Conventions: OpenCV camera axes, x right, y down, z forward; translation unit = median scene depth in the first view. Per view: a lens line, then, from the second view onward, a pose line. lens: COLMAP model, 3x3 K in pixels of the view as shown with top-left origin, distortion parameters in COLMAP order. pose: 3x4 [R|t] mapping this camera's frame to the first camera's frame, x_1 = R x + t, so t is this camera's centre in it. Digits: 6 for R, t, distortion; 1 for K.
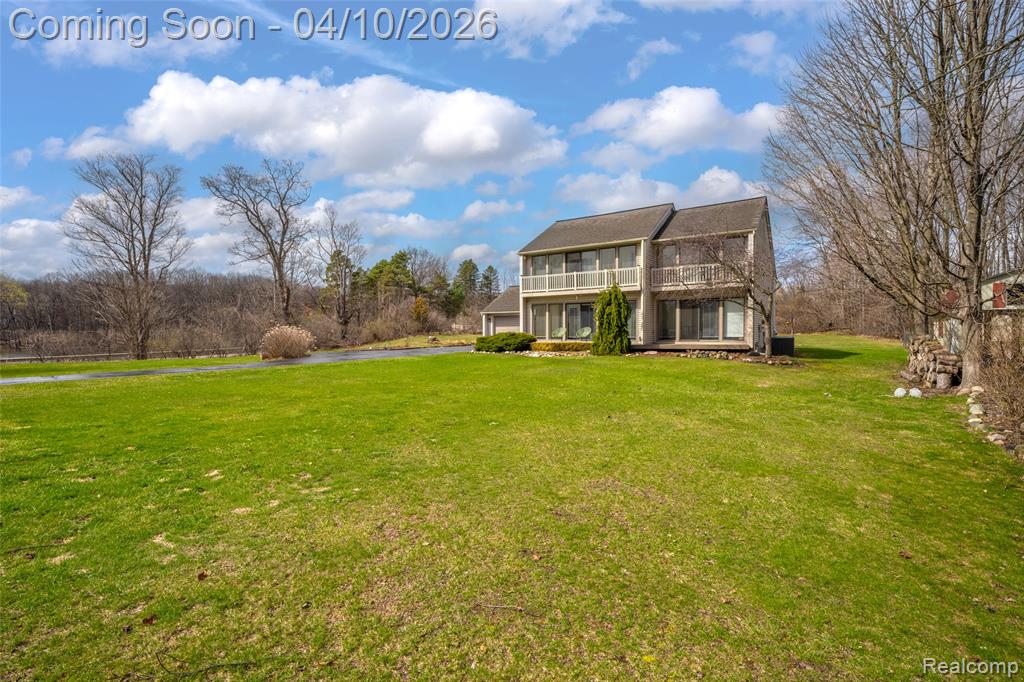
lens RADIAL K [[472.4, 0, 513.7], [0, 472.4, 340.7], [0, 0, 1]] dist [0.000416, 0.000003]
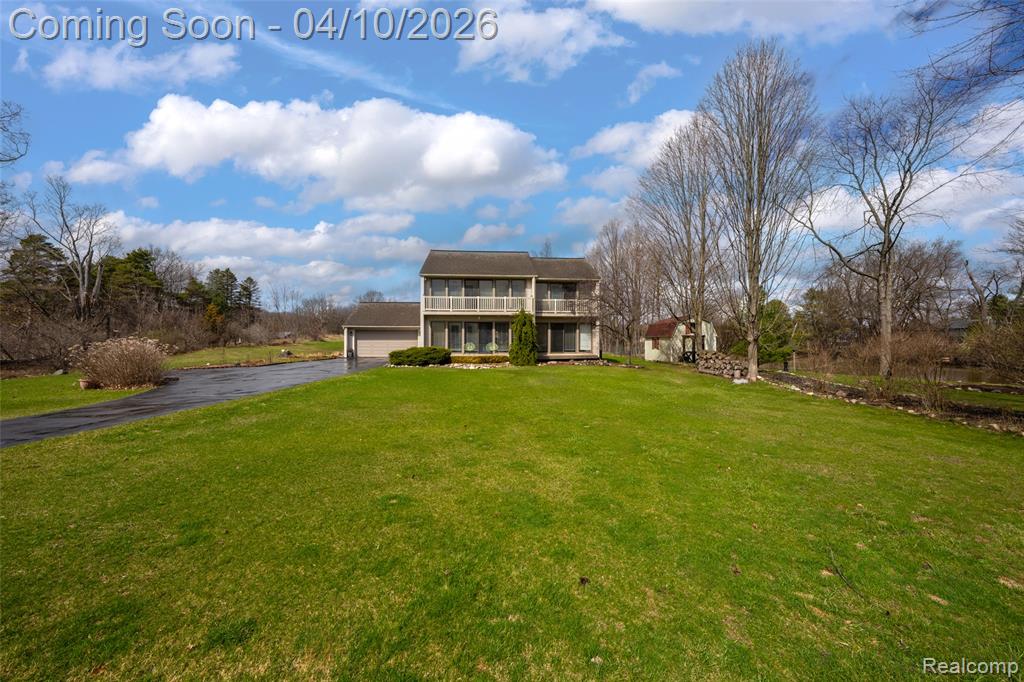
lens RADIAL K [[360.9, 0, 506.2], [0, 360.9, 341.2], [0, 0, 1]] dist [-0.000117, 0.000219]
pose [[0.788787, 0.007976, 0.614614, -0.367623], [0.005667, 0.999779, -0.020248, -0.012420], [-0.614640, 0.019454, 0.788568, 0.232717]]
